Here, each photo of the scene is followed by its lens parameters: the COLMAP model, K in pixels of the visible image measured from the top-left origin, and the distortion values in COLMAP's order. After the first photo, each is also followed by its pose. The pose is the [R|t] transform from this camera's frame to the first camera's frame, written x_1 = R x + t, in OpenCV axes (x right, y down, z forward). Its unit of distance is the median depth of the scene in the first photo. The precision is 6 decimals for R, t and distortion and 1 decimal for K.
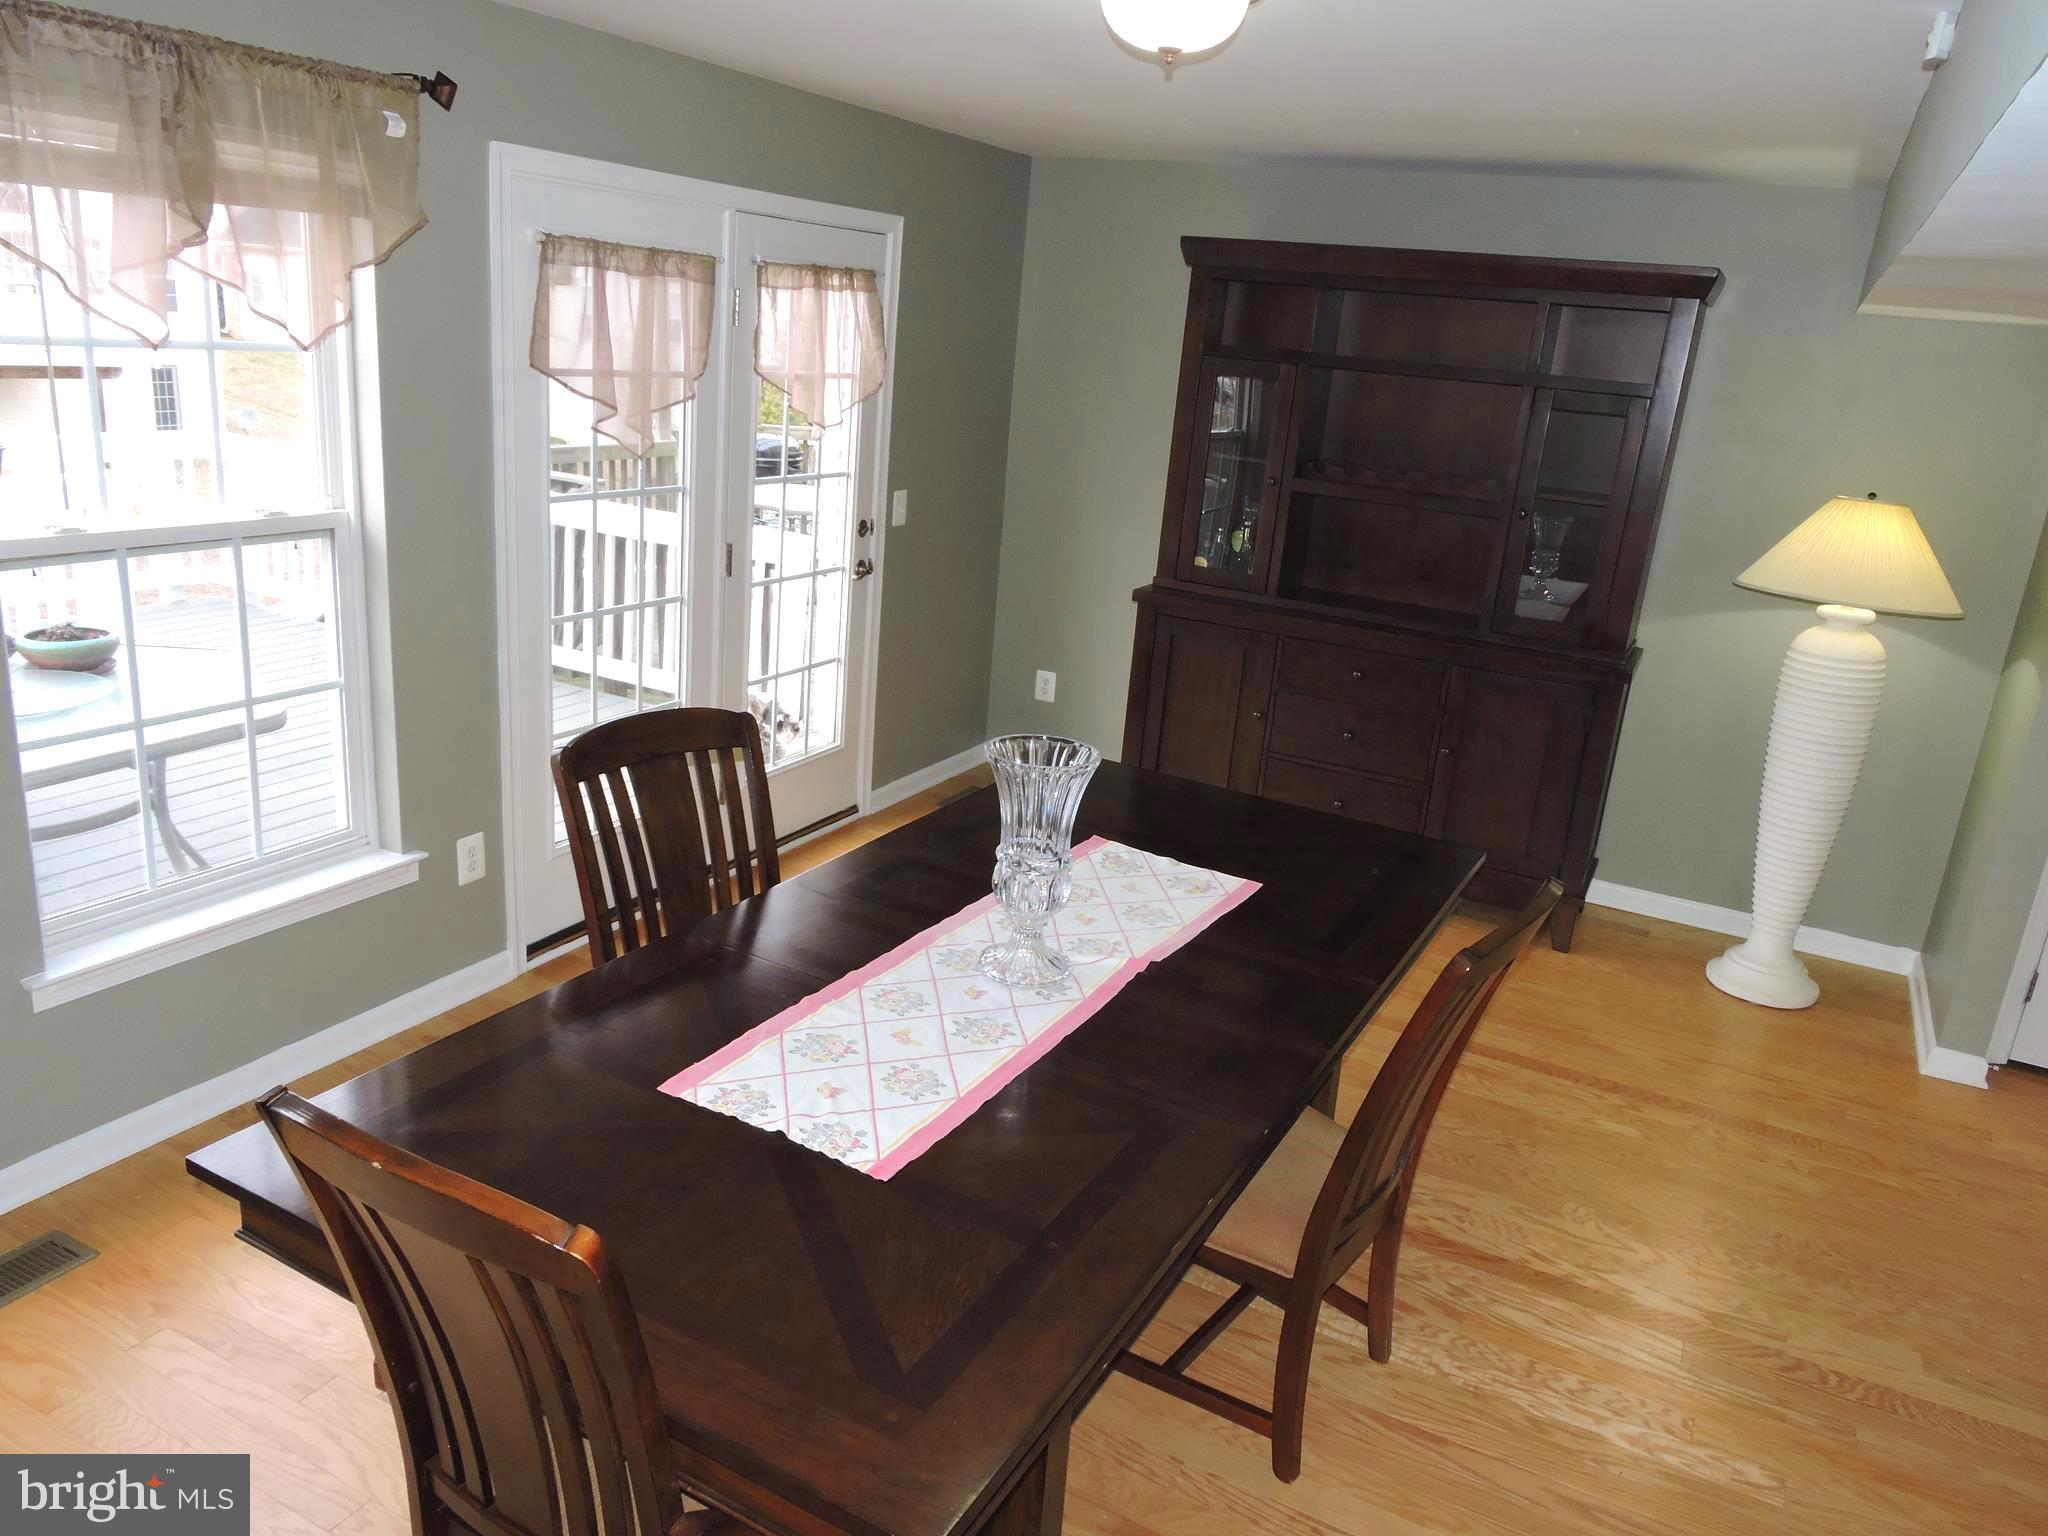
lens RADIAL K [[1455.3, 0, 1015.9], [0, 1455.3, 769.6], [0, 0, 1]] dist [-0.022162, 0.008321]
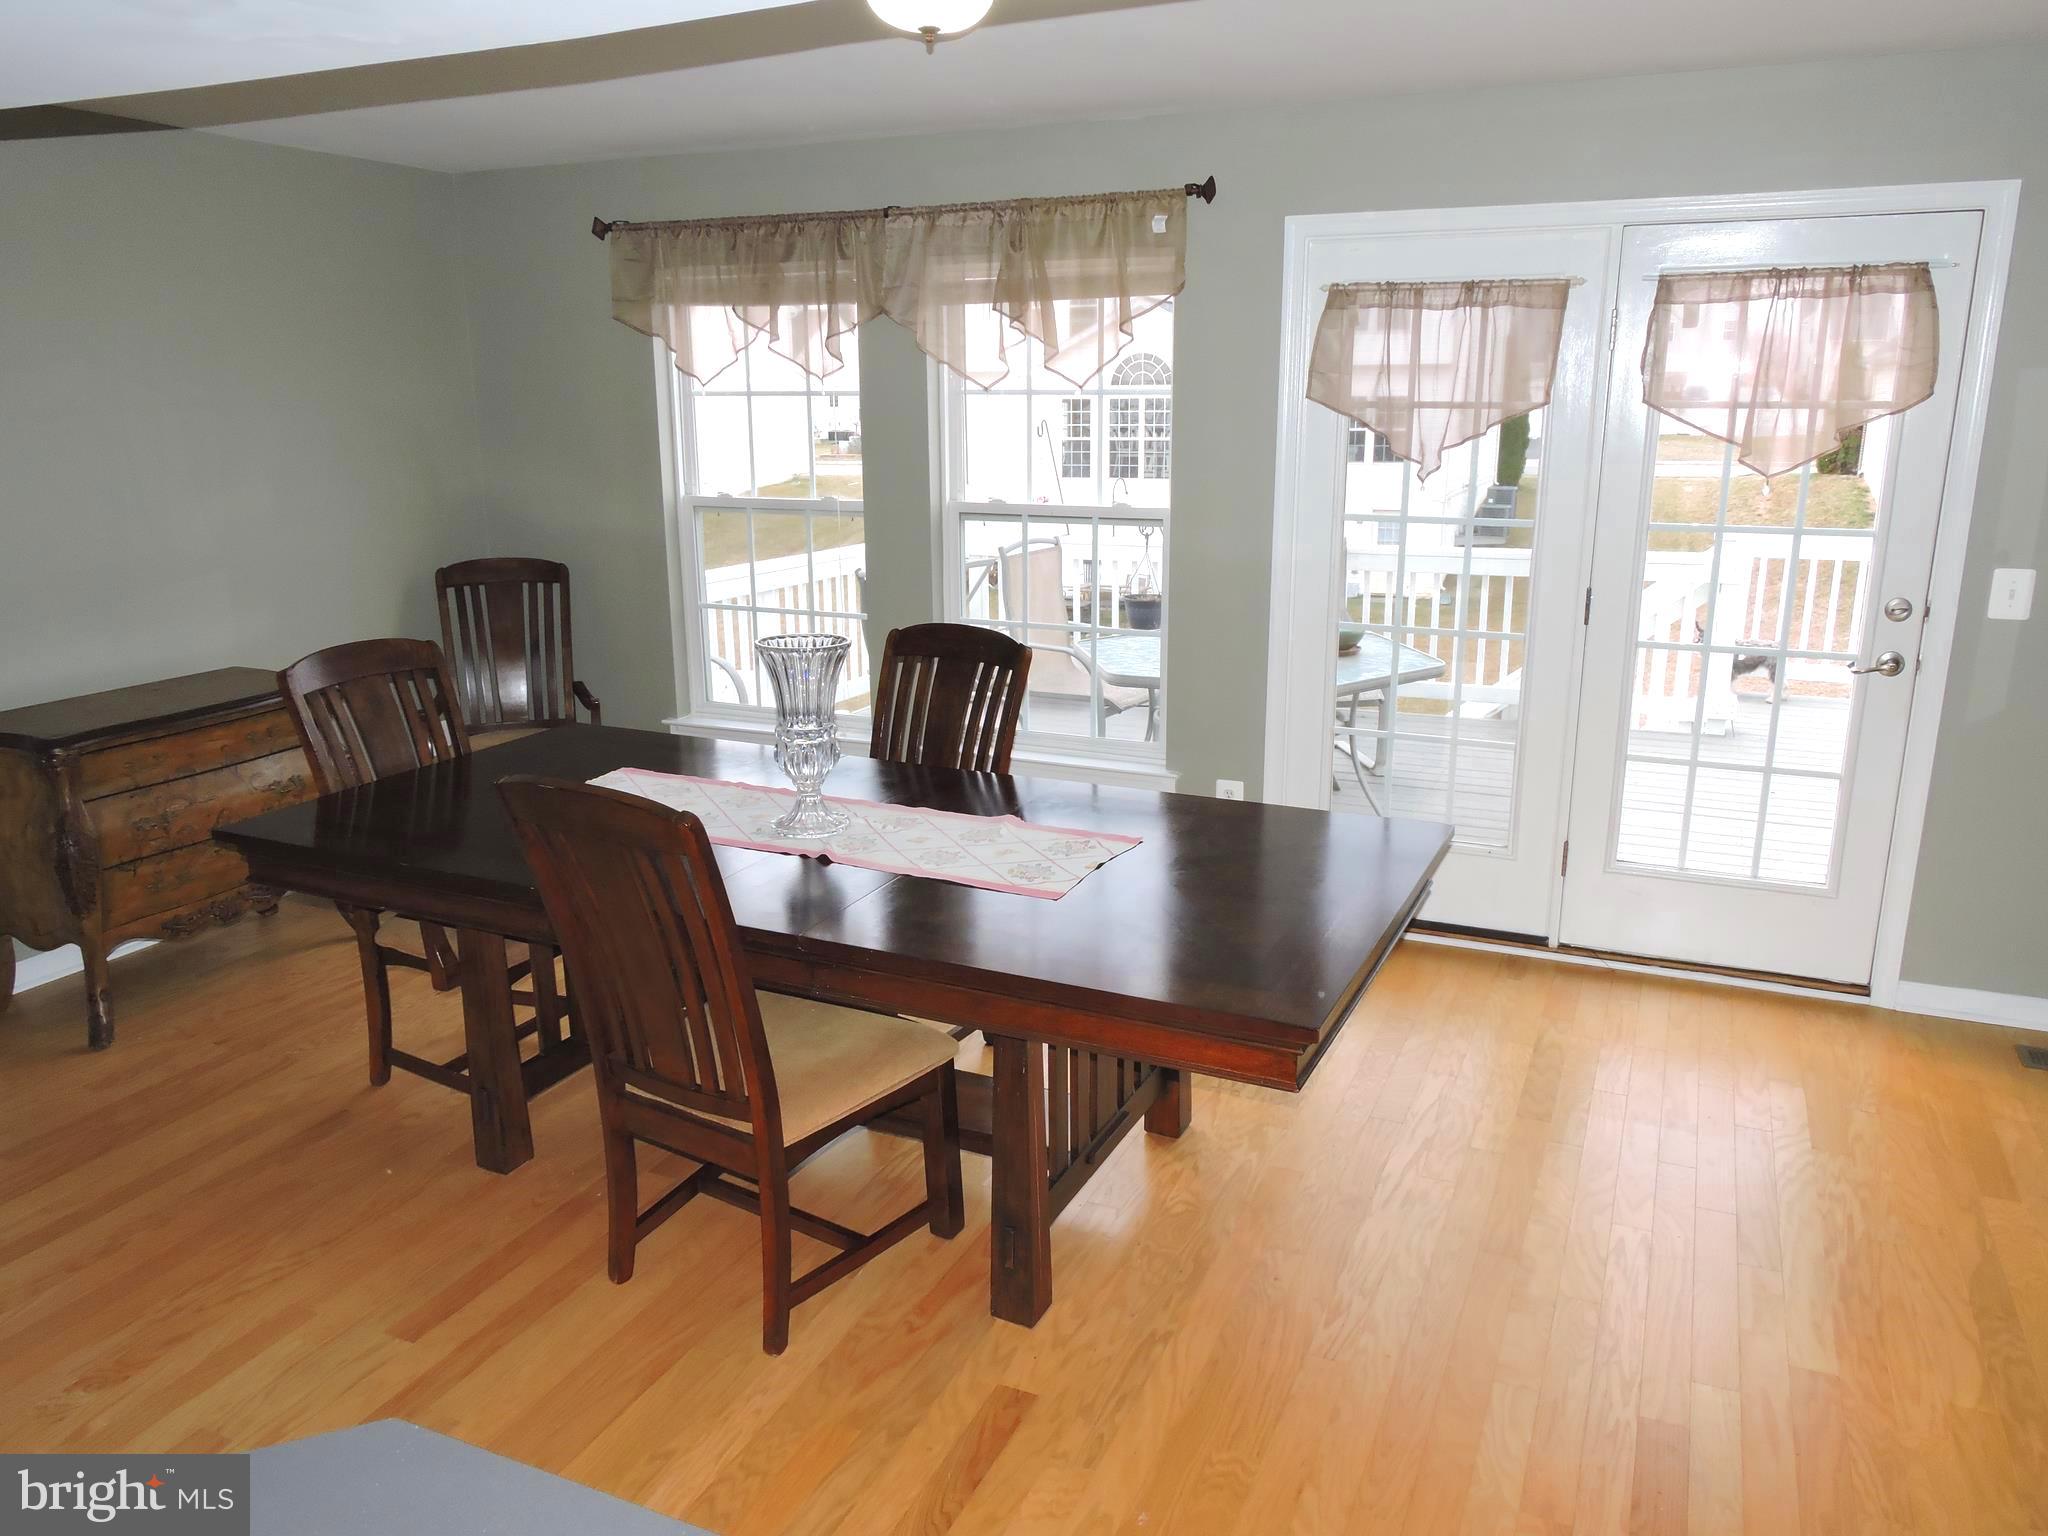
lens RADIAL K [[1455.3, 0, 1020.6], [0, 1455.3, 763.0], [0, 0, 1]] dist [-0.022162, 0.008321]
pose [[0.034751, 0.182256, -0.982637, 0.796562], [-0.276708, 0.946547, 0.165777, -0.117746], [0.960325, 0.266143, 0.083326, 0.693101]]
